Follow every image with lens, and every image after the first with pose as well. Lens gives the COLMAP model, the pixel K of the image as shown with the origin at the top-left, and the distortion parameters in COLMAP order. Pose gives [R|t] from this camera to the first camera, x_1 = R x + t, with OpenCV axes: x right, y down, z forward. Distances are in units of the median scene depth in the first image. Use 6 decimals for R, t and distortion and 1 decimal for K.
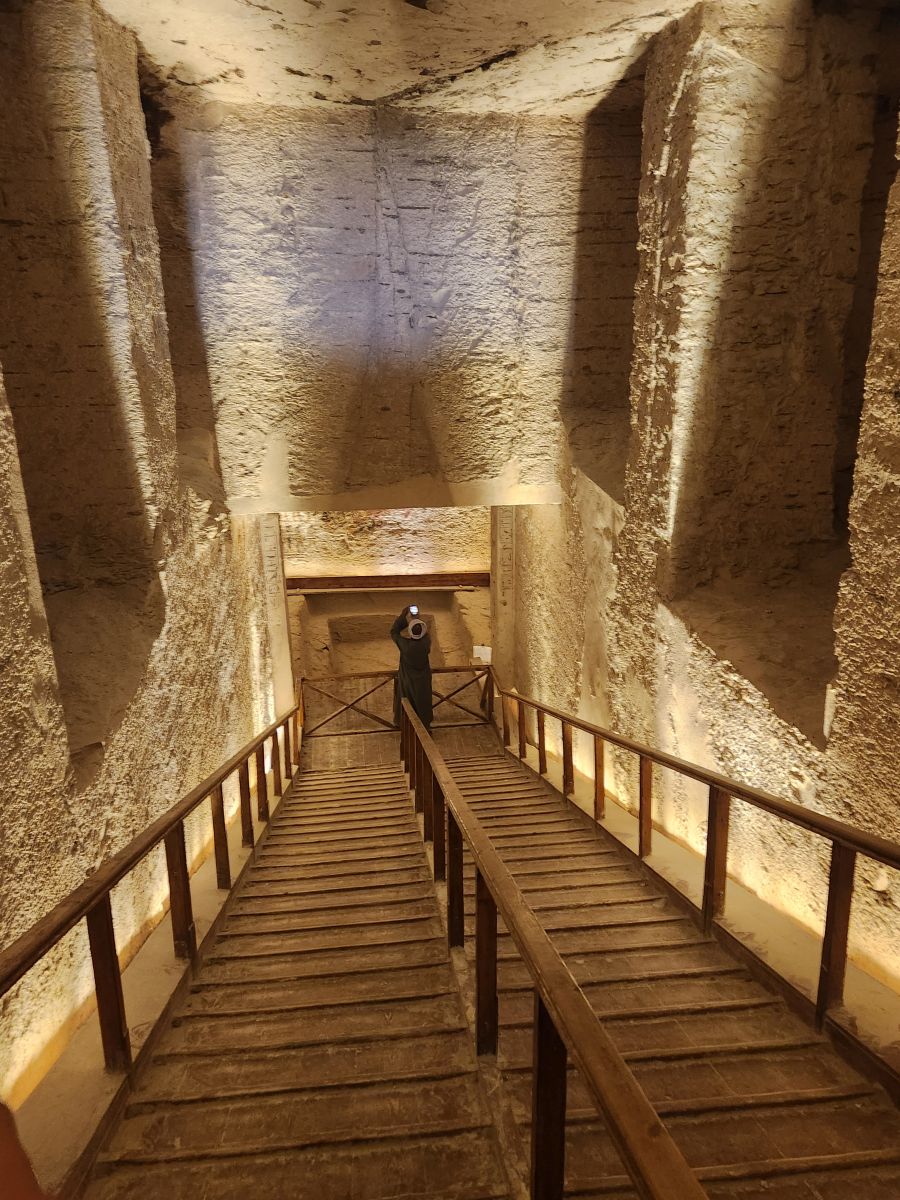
lens RADIAL K [[960.7, 0, 458.9], [0, 960.7, 597.7], [0, 0, 1]] dist [0.035338, -0.023426]
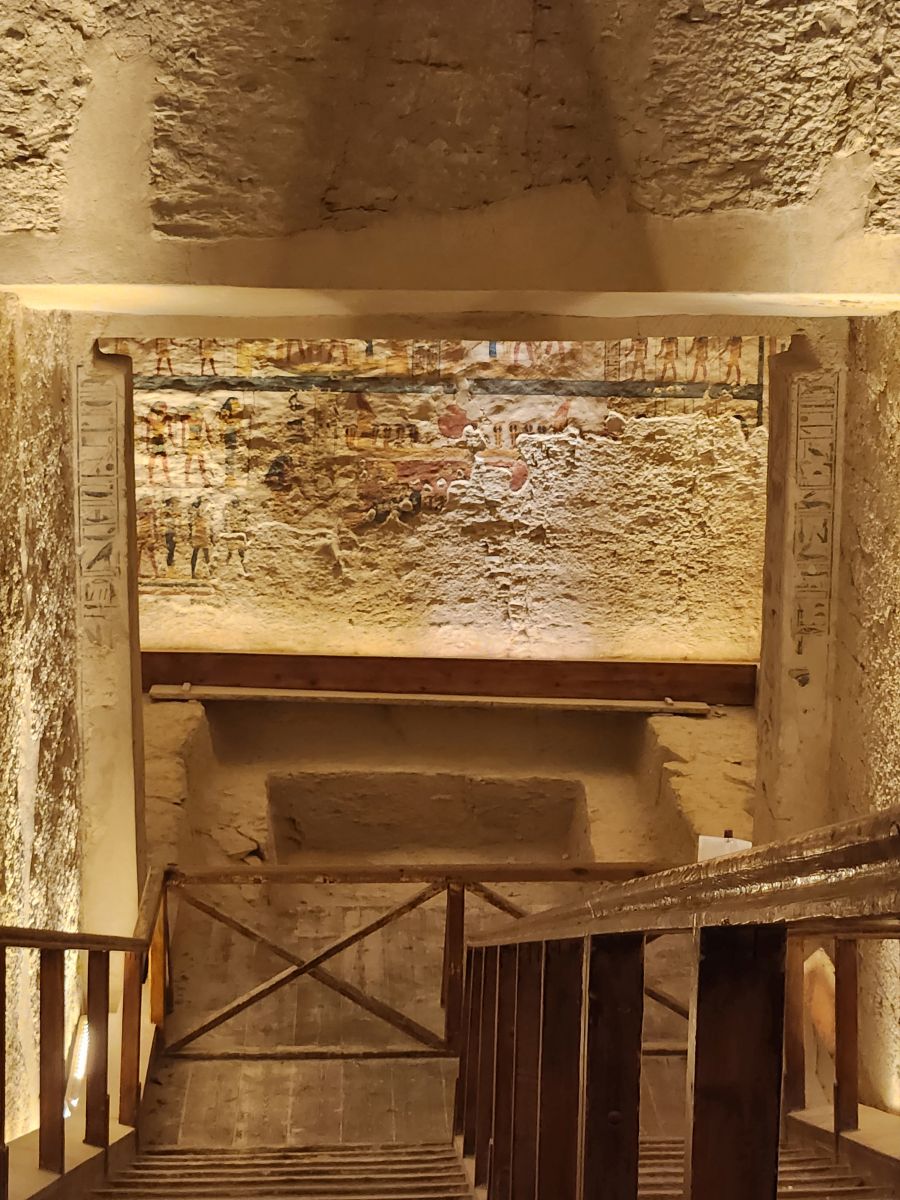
lens RADIAL K [[2706.6, 0, 446.0], [0, 2706.6, 600.4], [0, 0, 1]] dist [0.054820, 0.000000]
pose [[0.995555, 0.043364, -0.083600, 0.003390], [-0.051644, 0.993690, -0.099567, 0.077768], [0.078755, 0.103442, 0.991513, 0.089002]]
